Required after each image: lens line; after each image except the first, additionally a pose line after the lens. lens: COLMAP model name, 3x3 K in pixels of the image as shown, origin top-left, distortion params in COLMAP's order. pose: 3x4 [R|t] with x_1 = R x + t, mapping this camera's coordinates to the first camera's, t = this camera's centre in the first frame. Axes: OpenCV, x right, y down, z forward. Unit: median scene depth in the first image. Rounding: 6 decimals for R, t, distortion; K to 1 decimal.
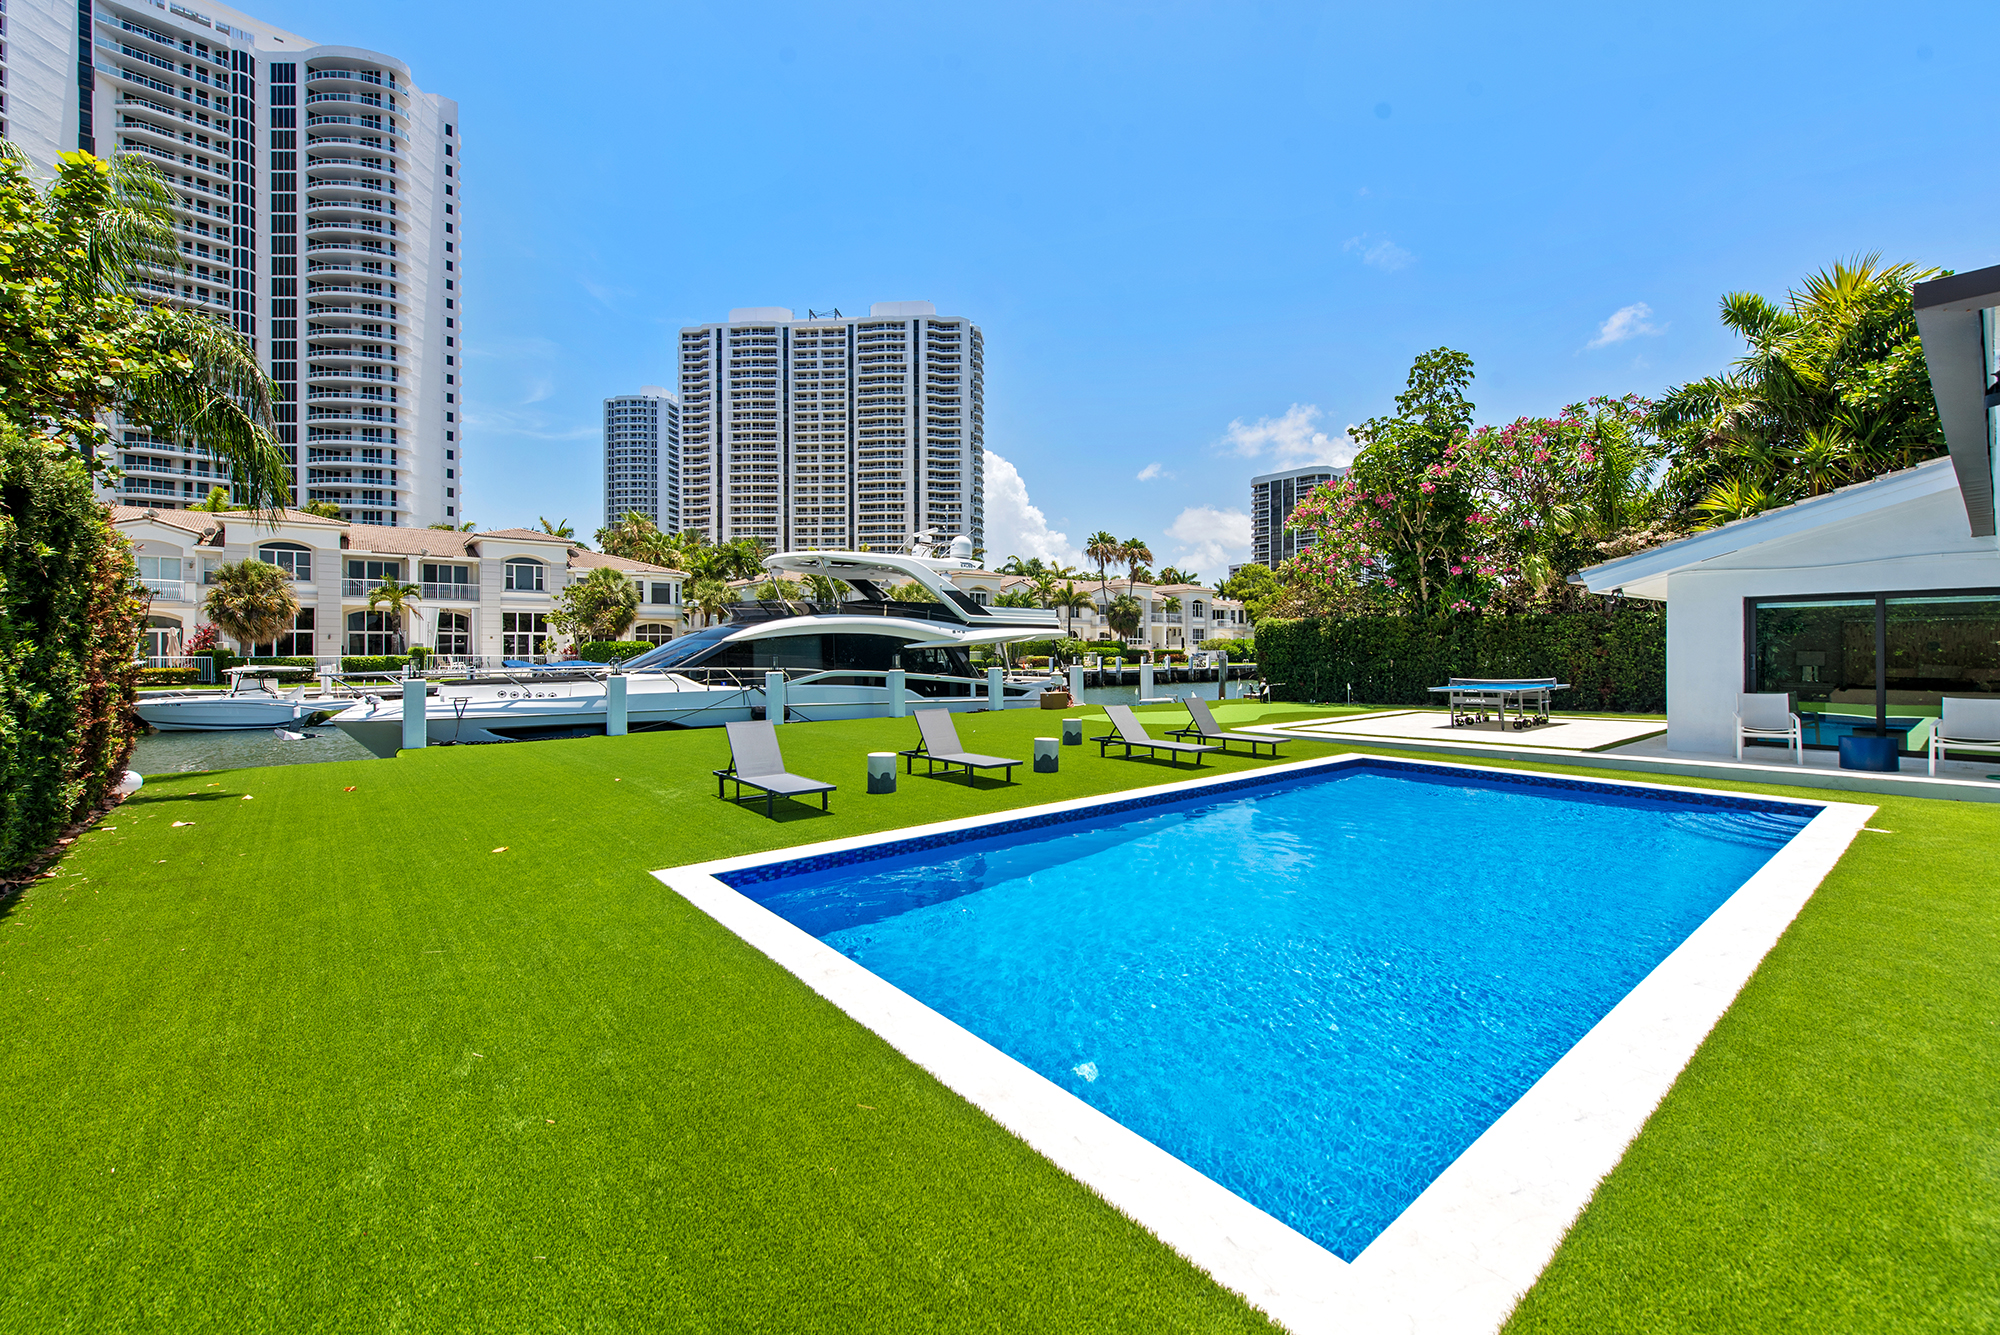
lens RADIAL K [[813.5, 0, 1032.4], [0, 813.5, 641.6], [0, 0, 1]] dist [0.000738, -0.000096]
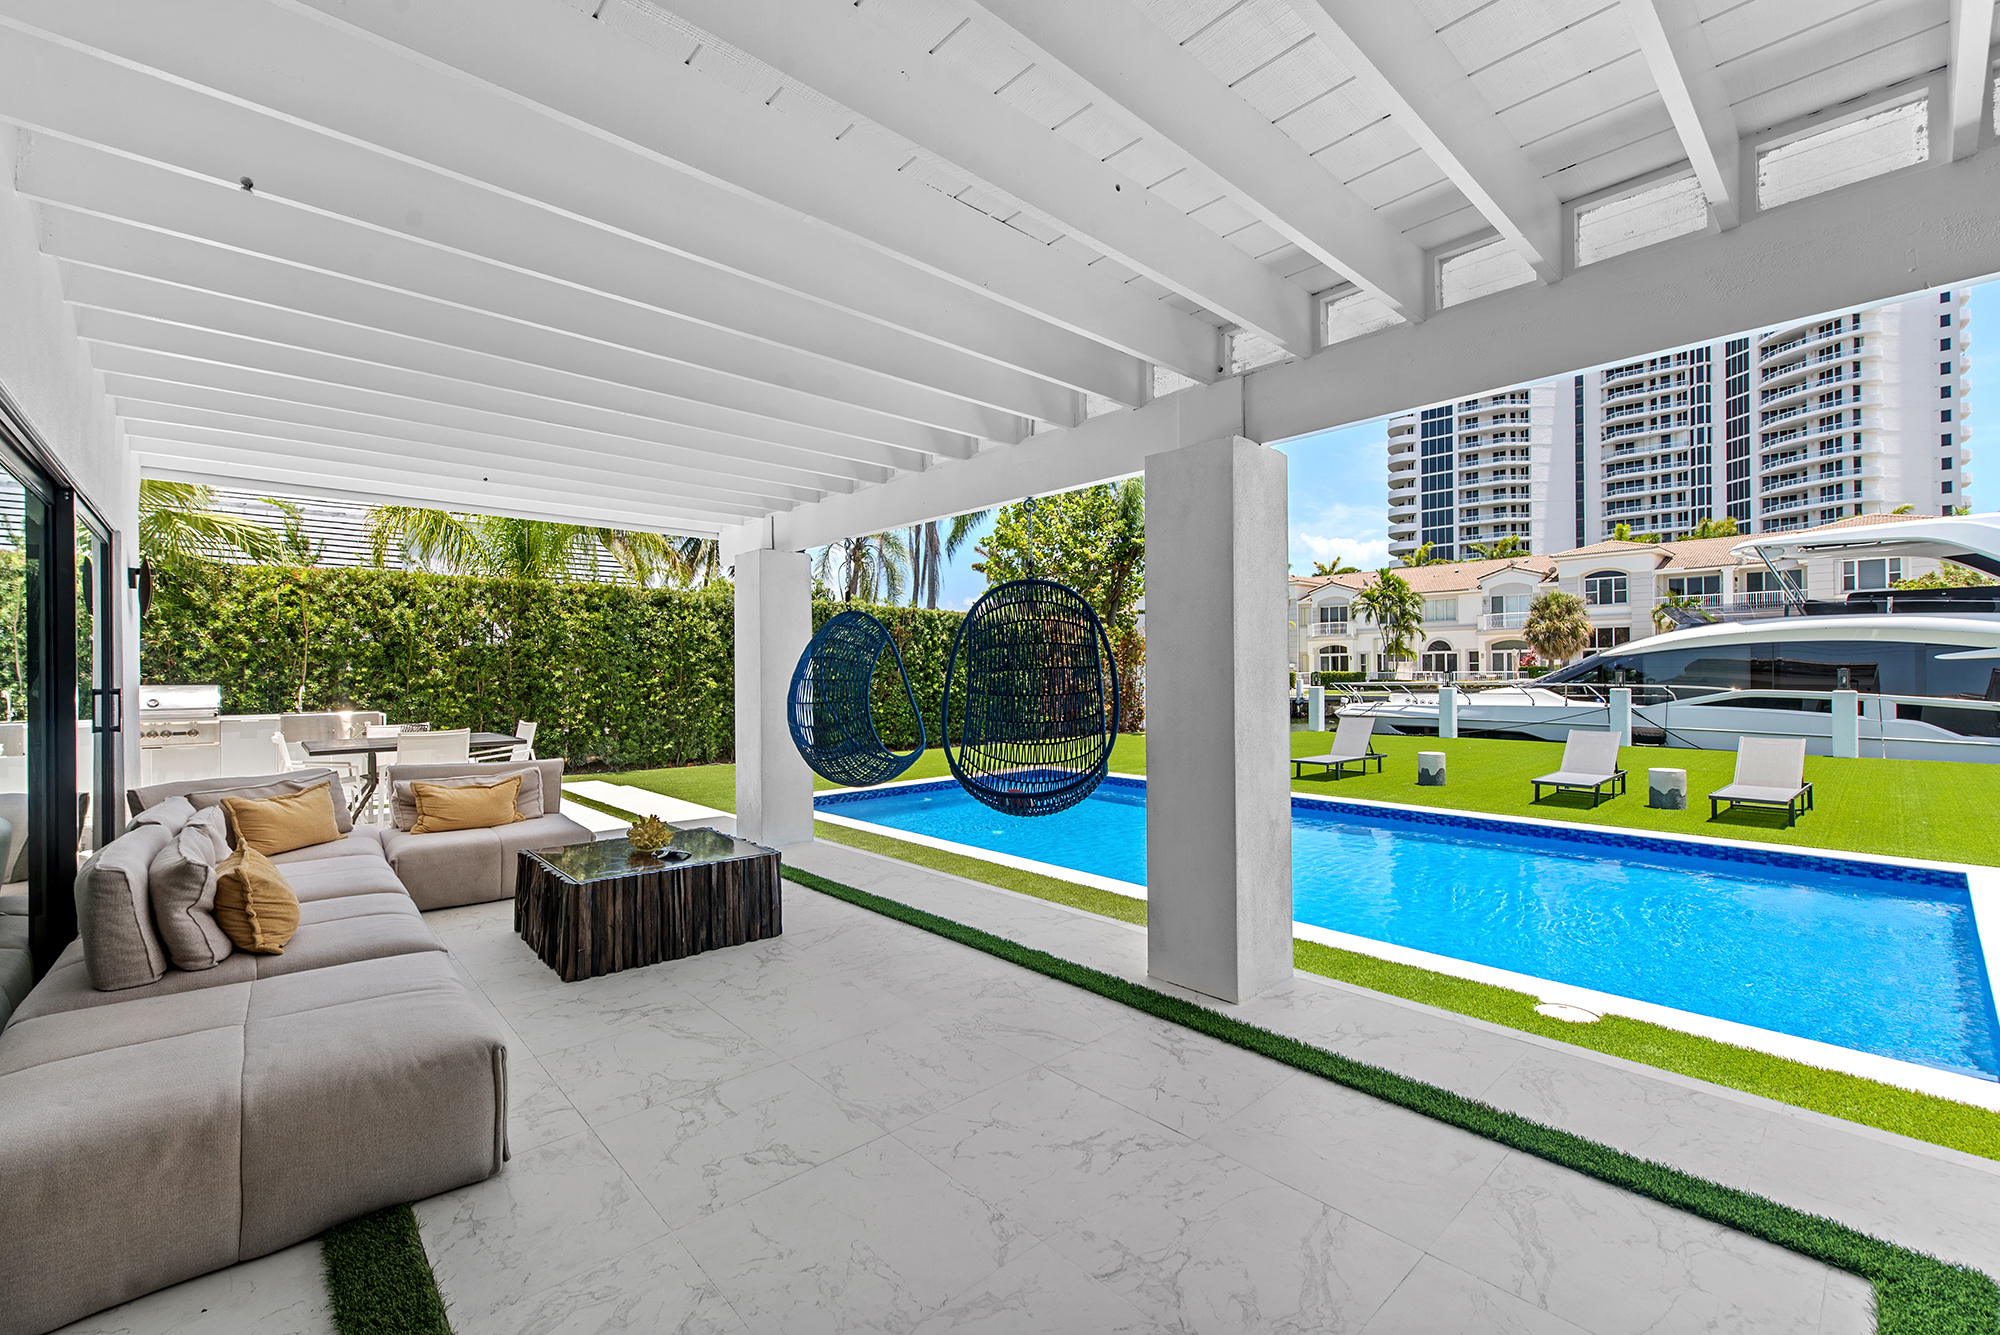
lens RADIAL K [[863.3, 0, 1000.0], [0, 863.3, 667.5], [0, 0, 1]] dist [0.000574, 0.000050]
pose [[0.041812, -0.006067, -0.999107, 0.271604], [0.021901, 0.999747, -0.005154, 0.001082], [0.998885, -0.021666, 0.041934, 0.103789]]
